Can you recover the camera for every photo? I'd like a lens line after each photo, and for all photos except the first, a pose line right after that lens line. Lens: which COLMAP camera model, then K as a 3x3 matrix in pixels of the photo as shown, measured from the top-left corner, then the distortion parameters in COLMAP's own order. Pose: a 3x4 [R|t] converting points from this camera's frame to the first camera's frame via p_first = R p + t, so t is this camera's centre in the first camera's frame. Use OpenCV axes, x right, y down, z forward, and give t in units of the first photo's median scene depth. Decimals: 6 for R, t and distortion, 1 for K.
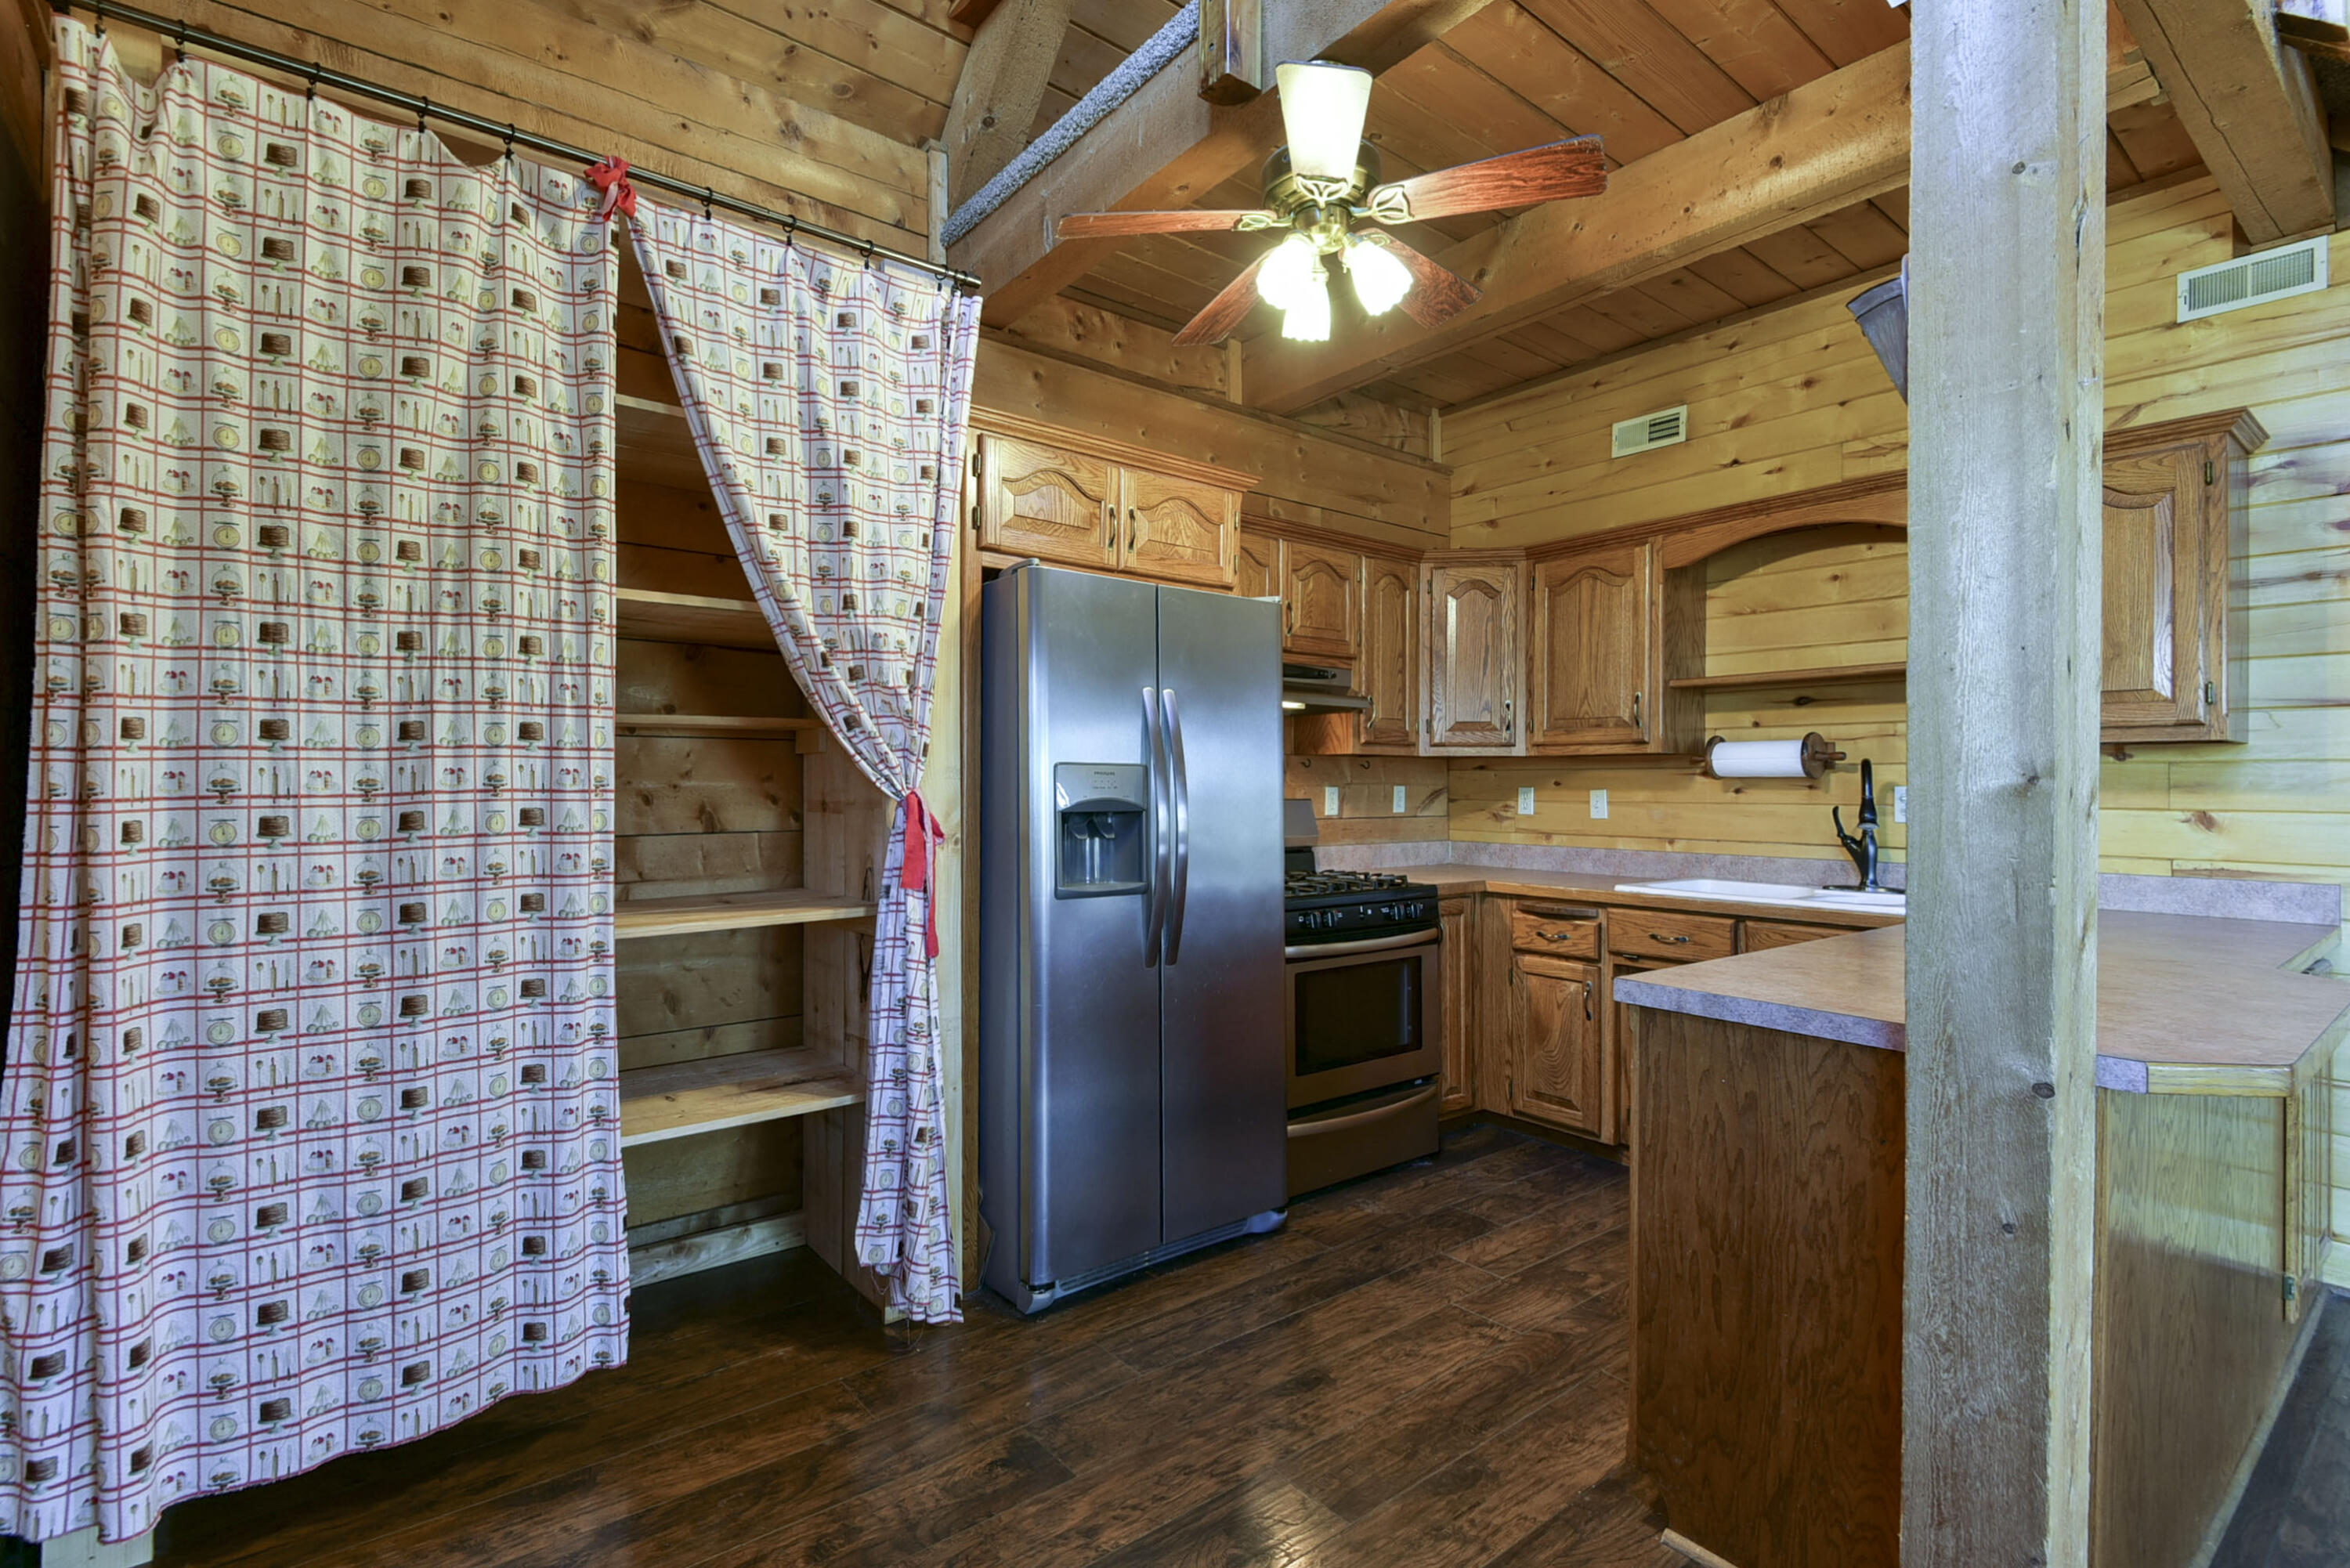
lens RADIAL K [[1069.3, 0, 1157.0], [0, 1069.3, 780.2], [0, 0, 1]] dist [0.001777, -0.004486]
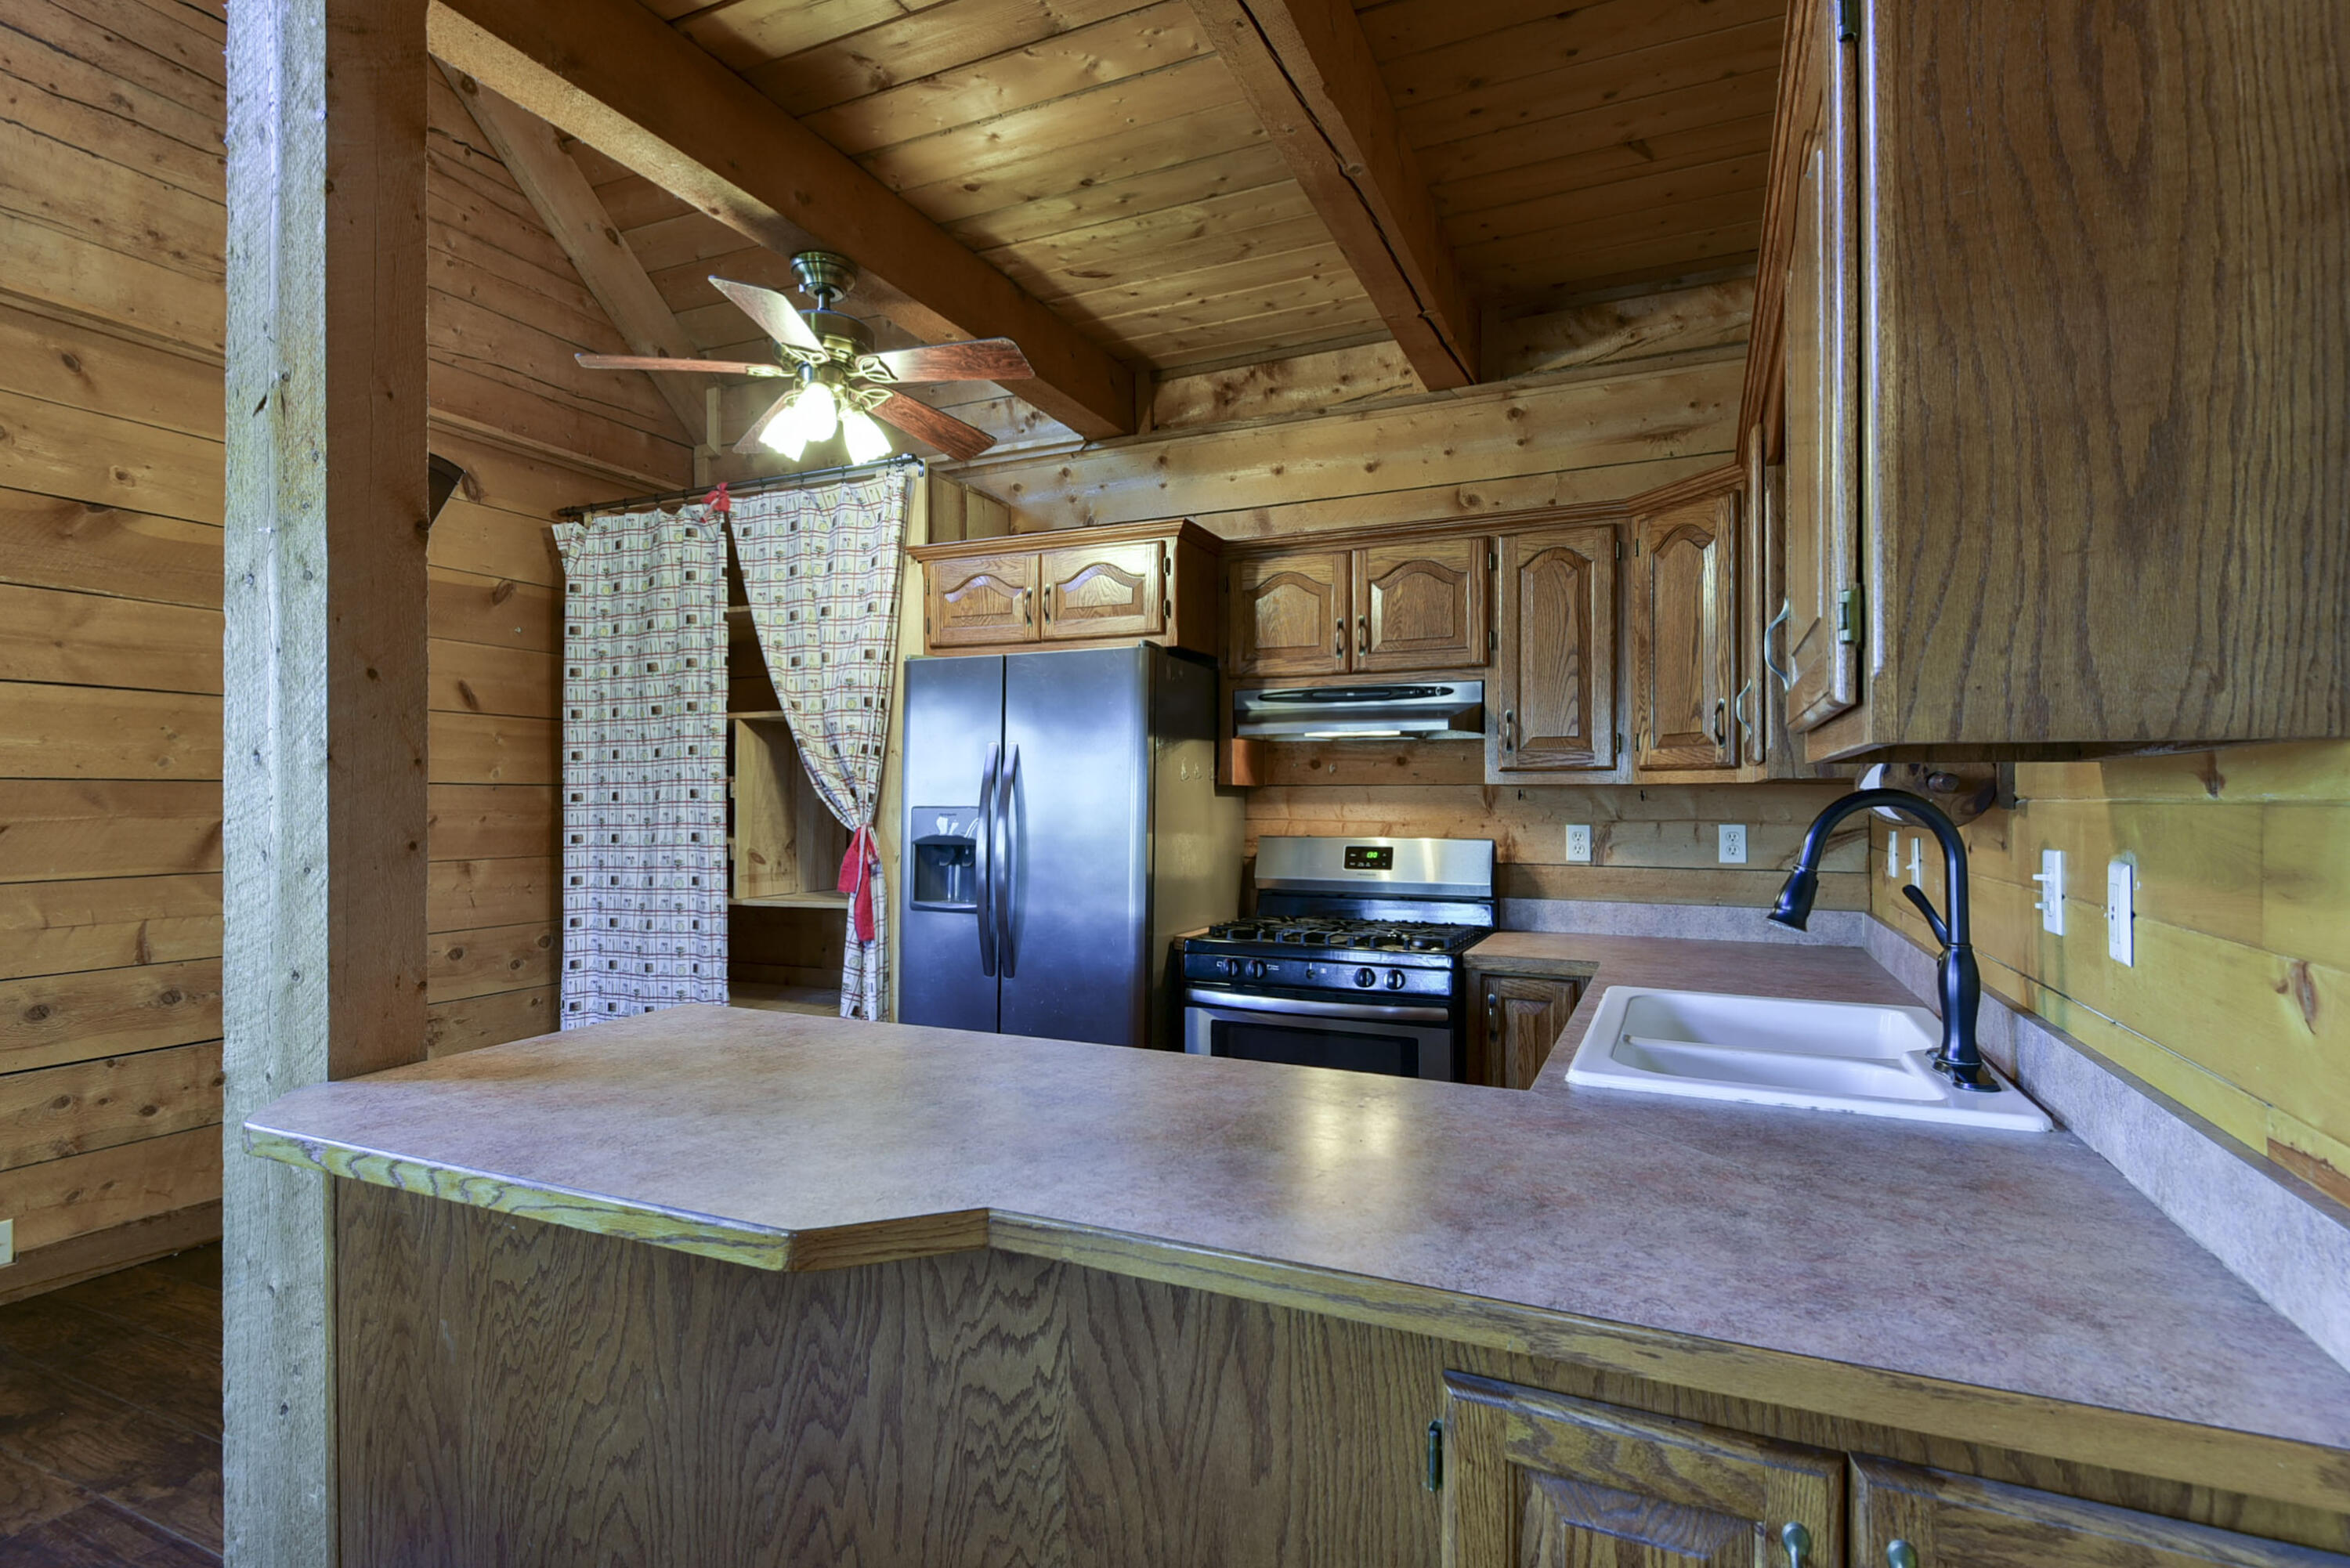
lens RADIAL K [[1069.3, 0, 1175.0], [0, 1069.3, 797.1], [0, 0, 1]] dist [0.001777, -0.004486]
pose [[0.500746, -0.005816, -0.865575, 0.880021], [0.003624, 0.999983, -0.004623, -0.015134], [0.865587, -0.000822, 0.500759, 0.442038]]
